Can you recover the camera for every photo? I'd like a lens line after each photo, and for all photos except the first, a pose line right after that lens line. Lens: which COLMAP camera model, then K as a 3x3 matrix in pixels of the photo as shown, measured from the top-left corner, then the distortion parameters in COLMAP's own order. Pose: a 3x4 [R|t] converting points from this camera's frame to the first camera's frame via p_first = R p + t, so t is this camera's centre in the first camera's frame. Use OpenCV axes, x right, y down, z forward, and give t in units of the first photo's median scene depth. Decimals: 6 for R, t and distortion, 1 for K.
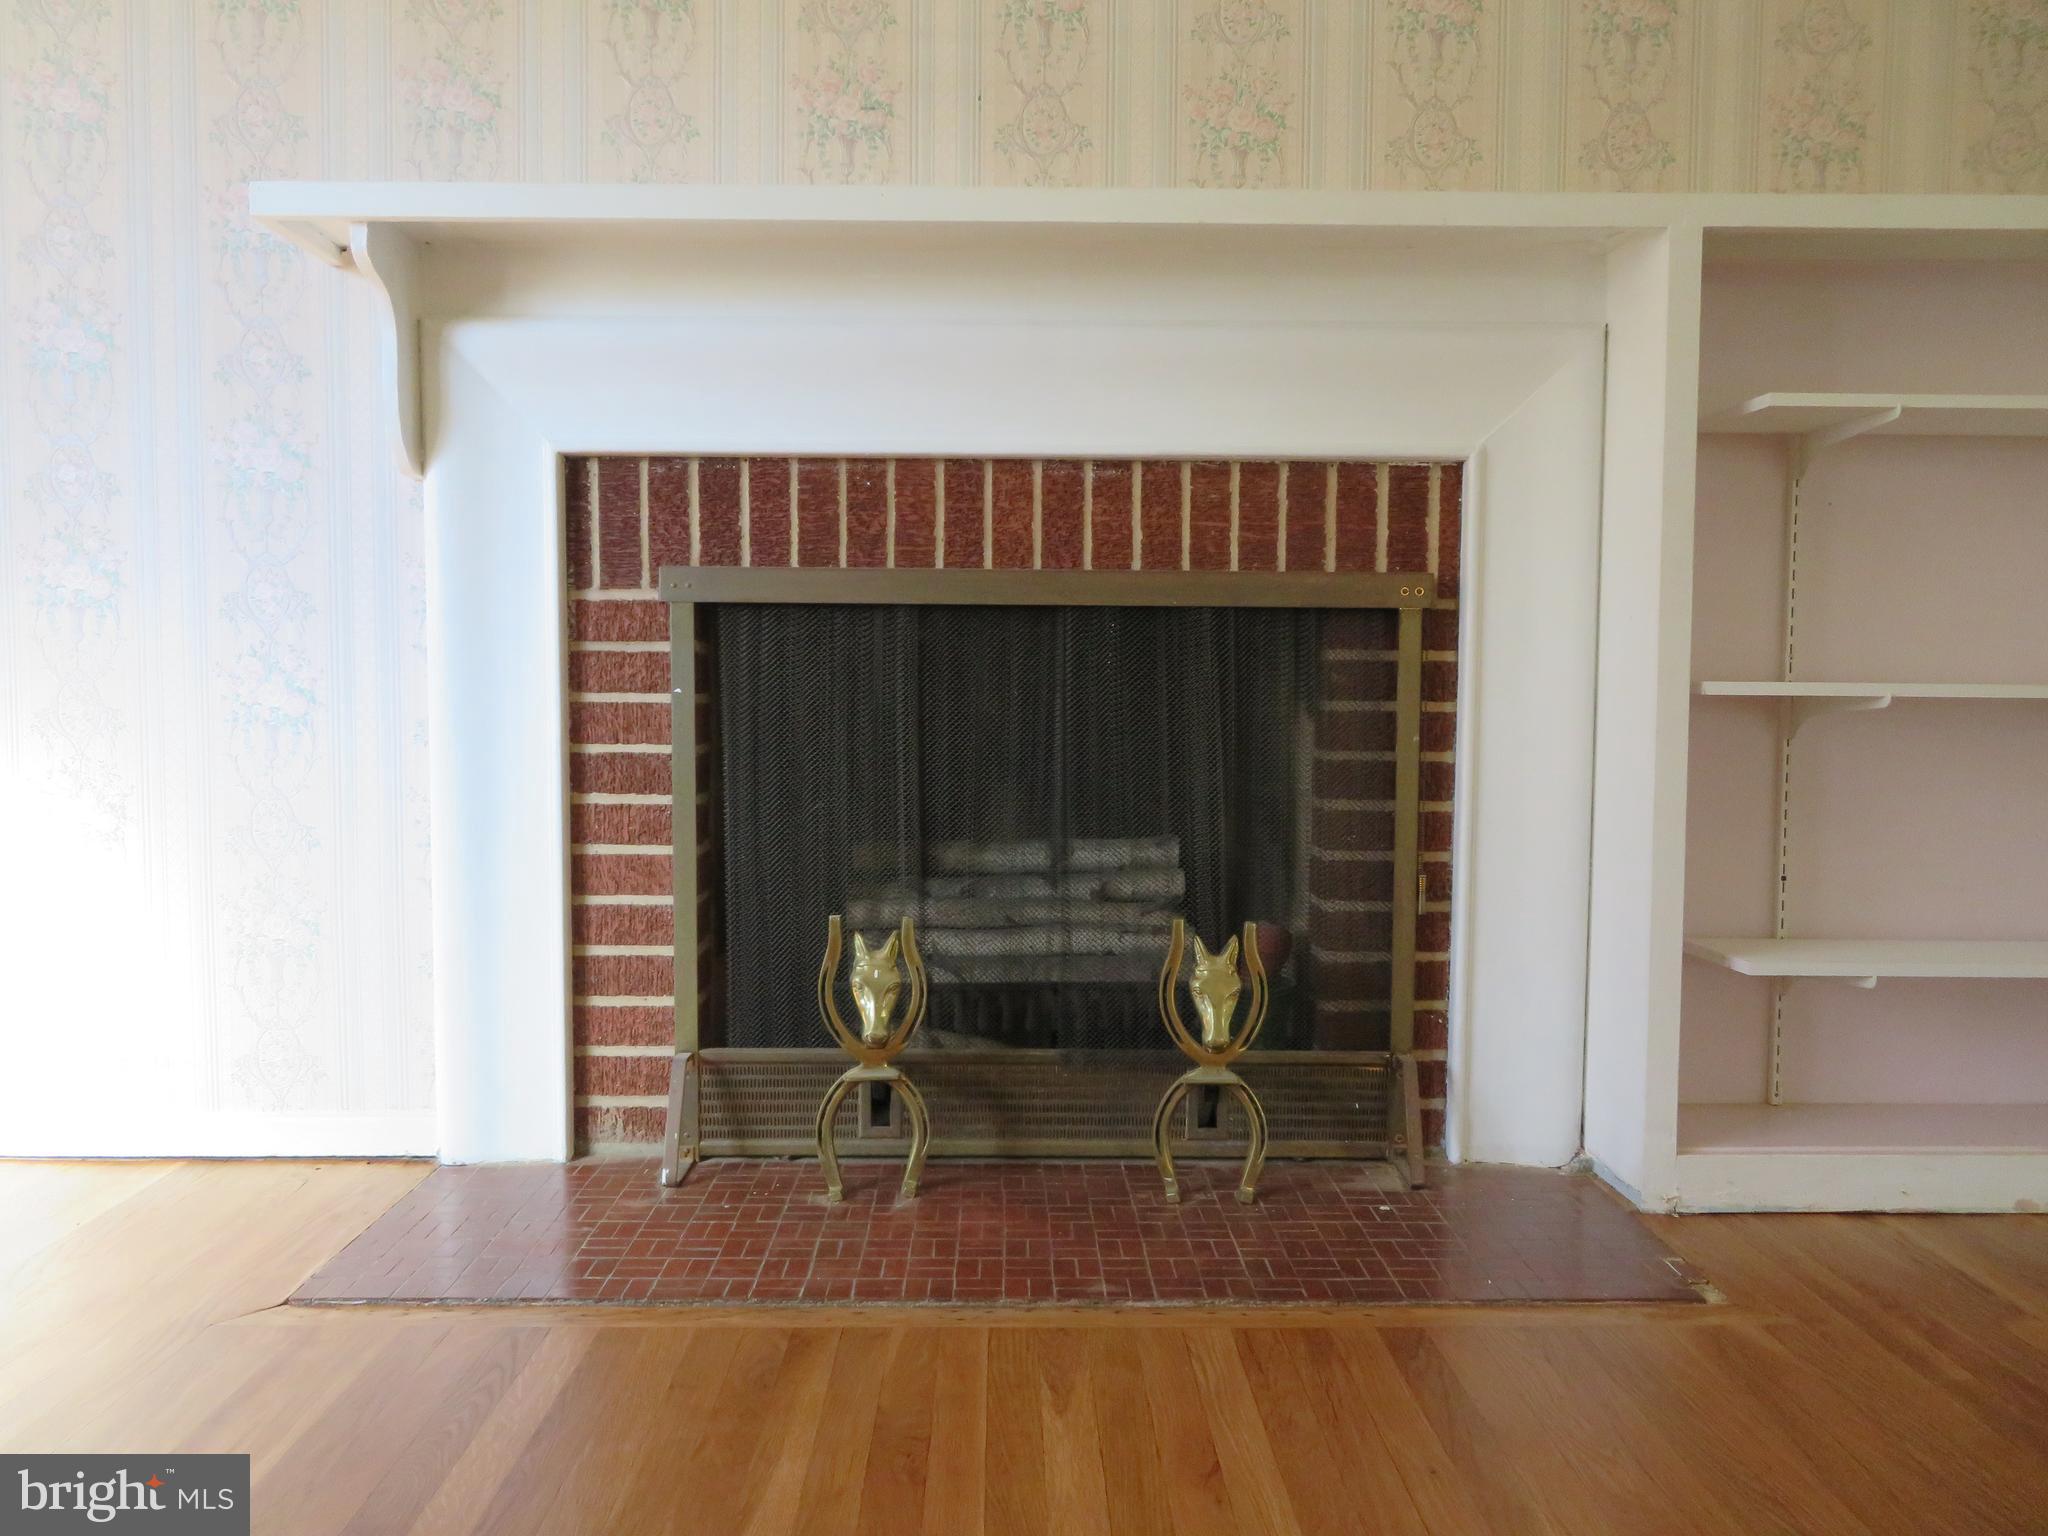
lens RADIAL K [[1461.8, 0, 1030.8], [0, 1461.8, 765.0], [0, 0, 1]] dist [-0.013095, 0.006750]
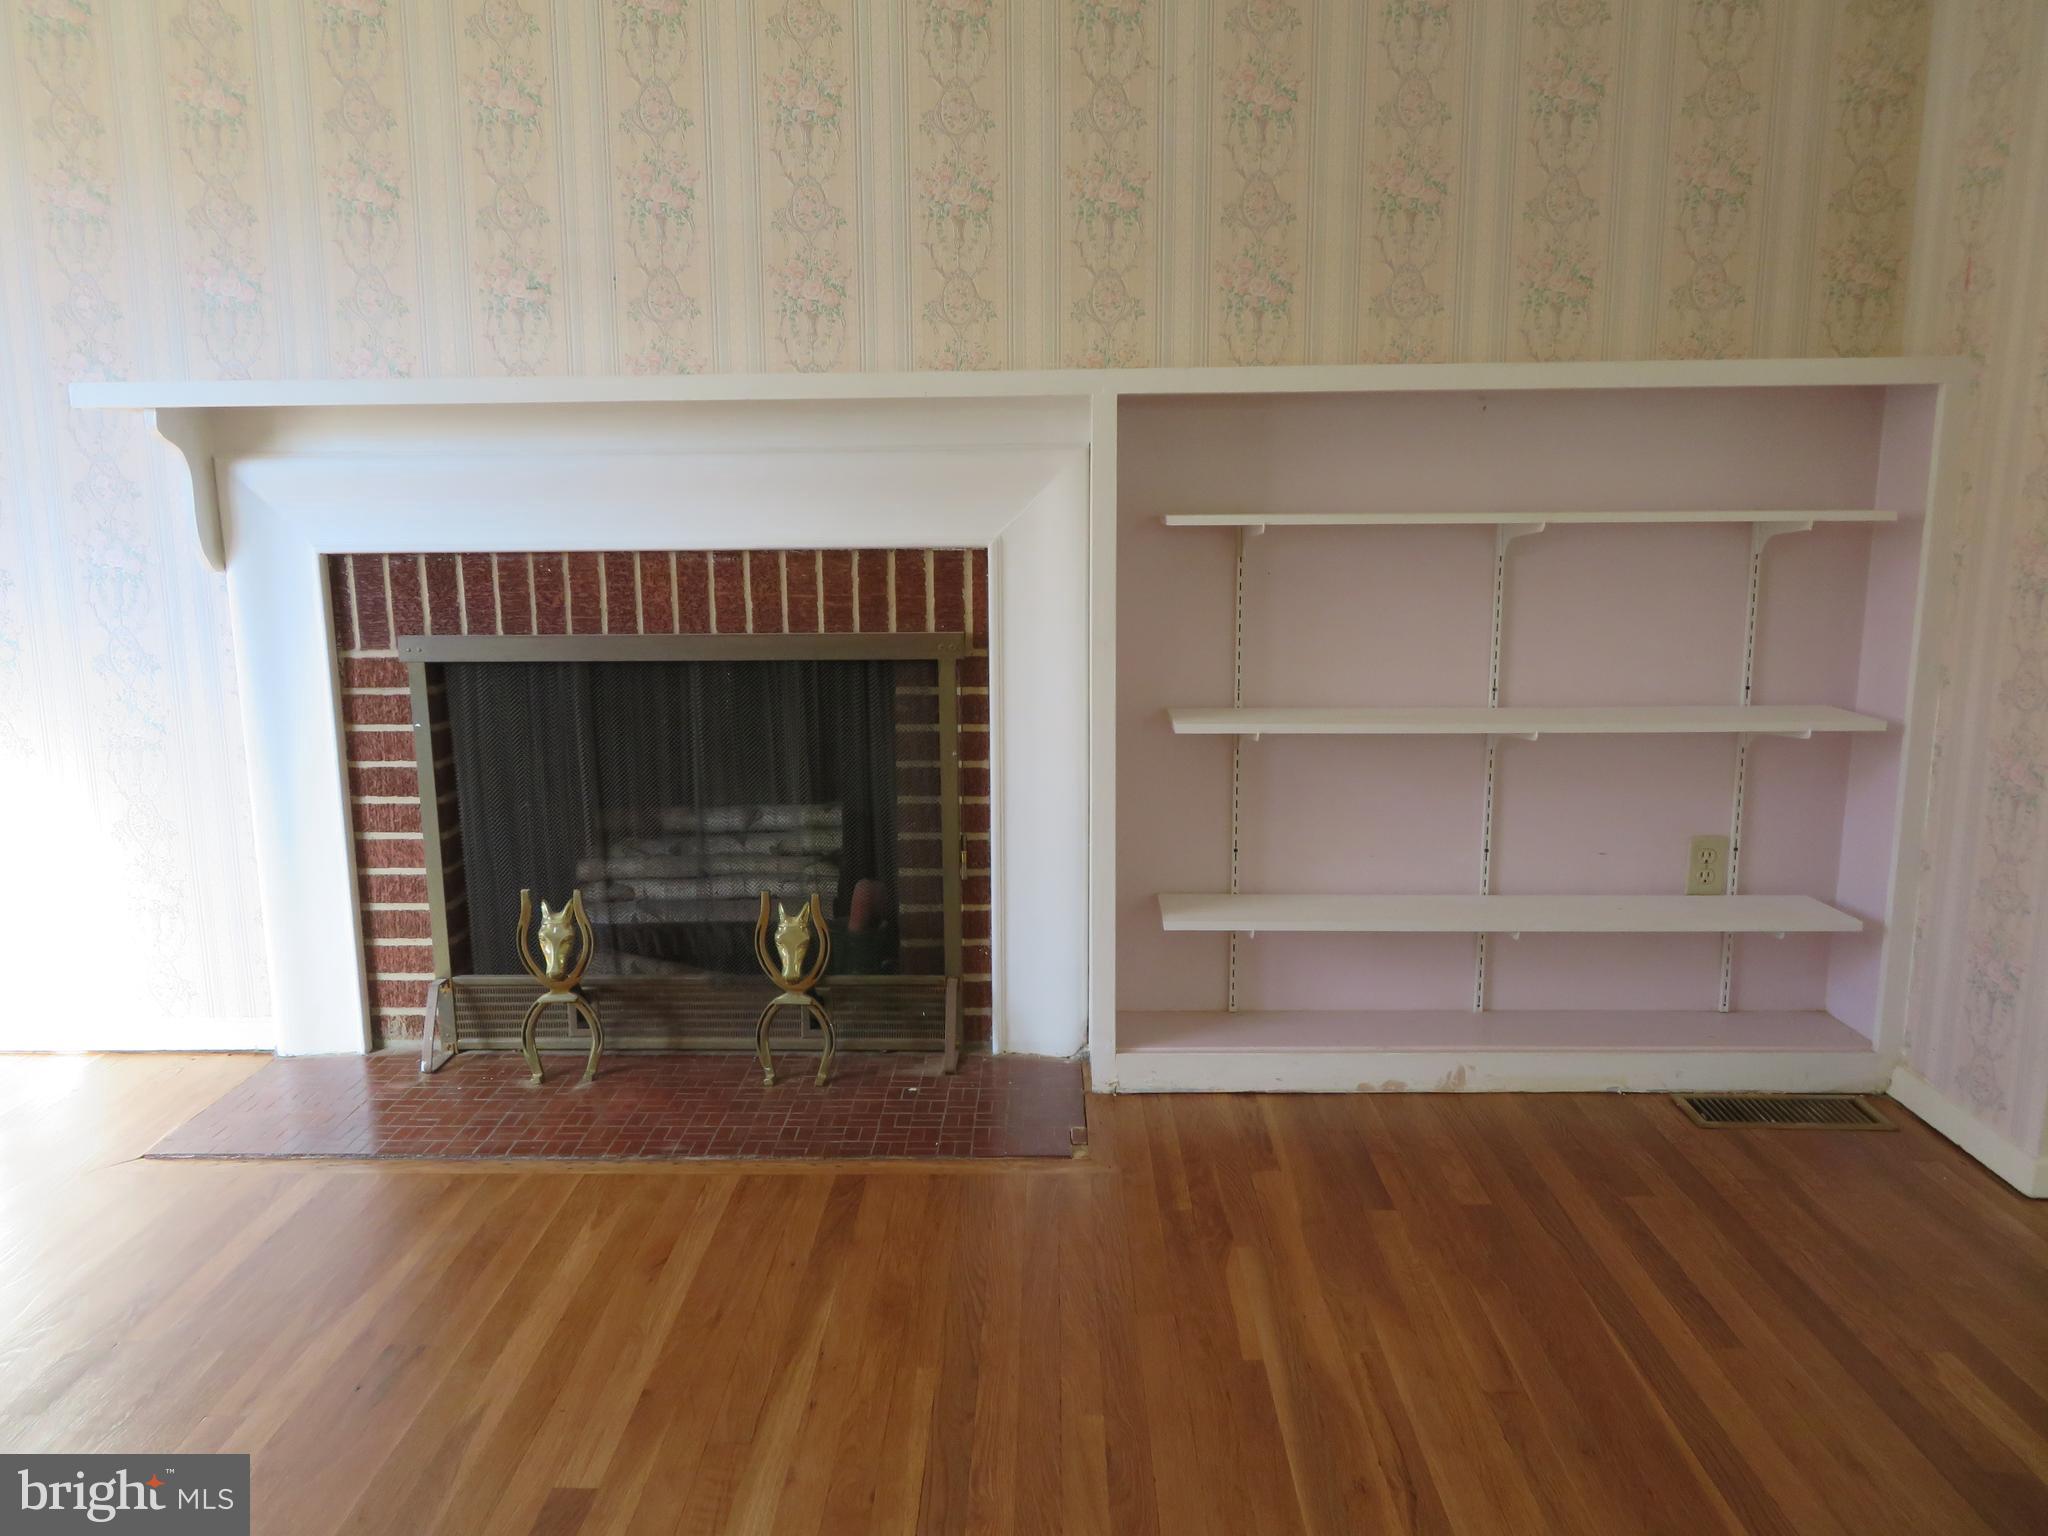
lens RADIAL K [[1461.8, 0, 1021.4], [0, 1461.8, 763.0], [0, 0, 1]] dist [-0.013095, 0.006750]
pose [[0.999433, -0.007990, -0.032715, 0.370704], [0.011806, 0.992924, 0.118162, -0.169907], [0.031539, -0.118481, 0.992455, -0.355164]]
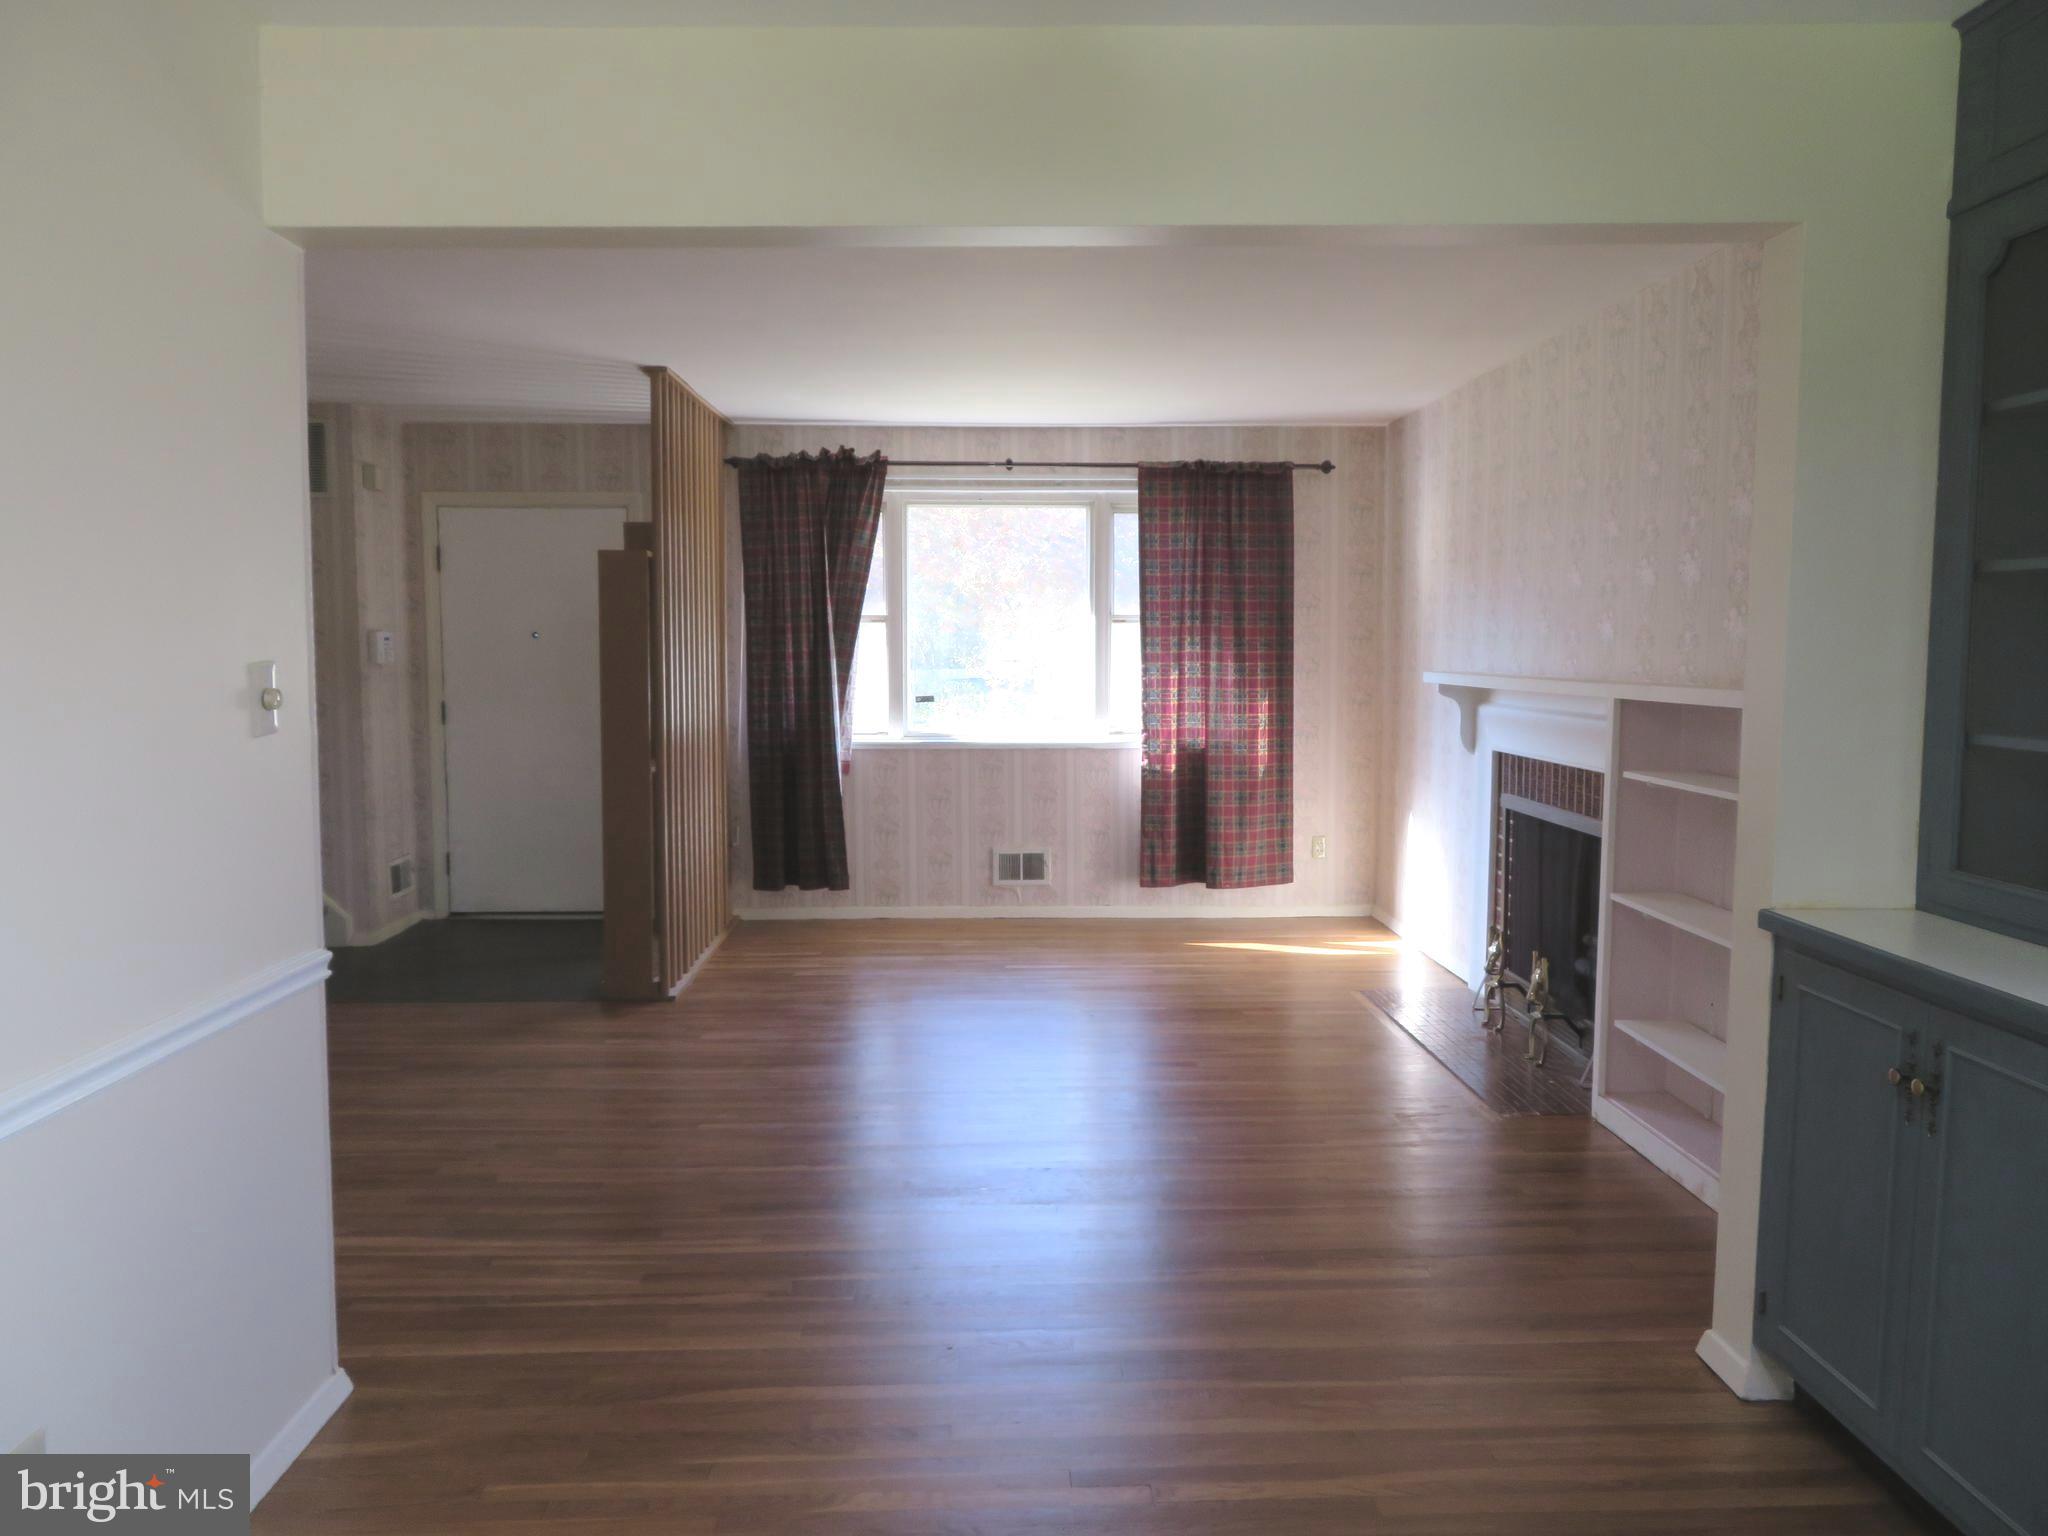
lens RADIAL K [[1461.8, 0, 1023.4], [0, 1461.8, 766.4], [0, 0, 1]] dist [-0.013095, 0.006750]
pose [[0.025879, 0.079688, -0.996484, 2.471564], [-0.060438, 0.995119, 0.078009, -0.345240], [0.997836, 0.058206, 0.030569, -0.005043]]
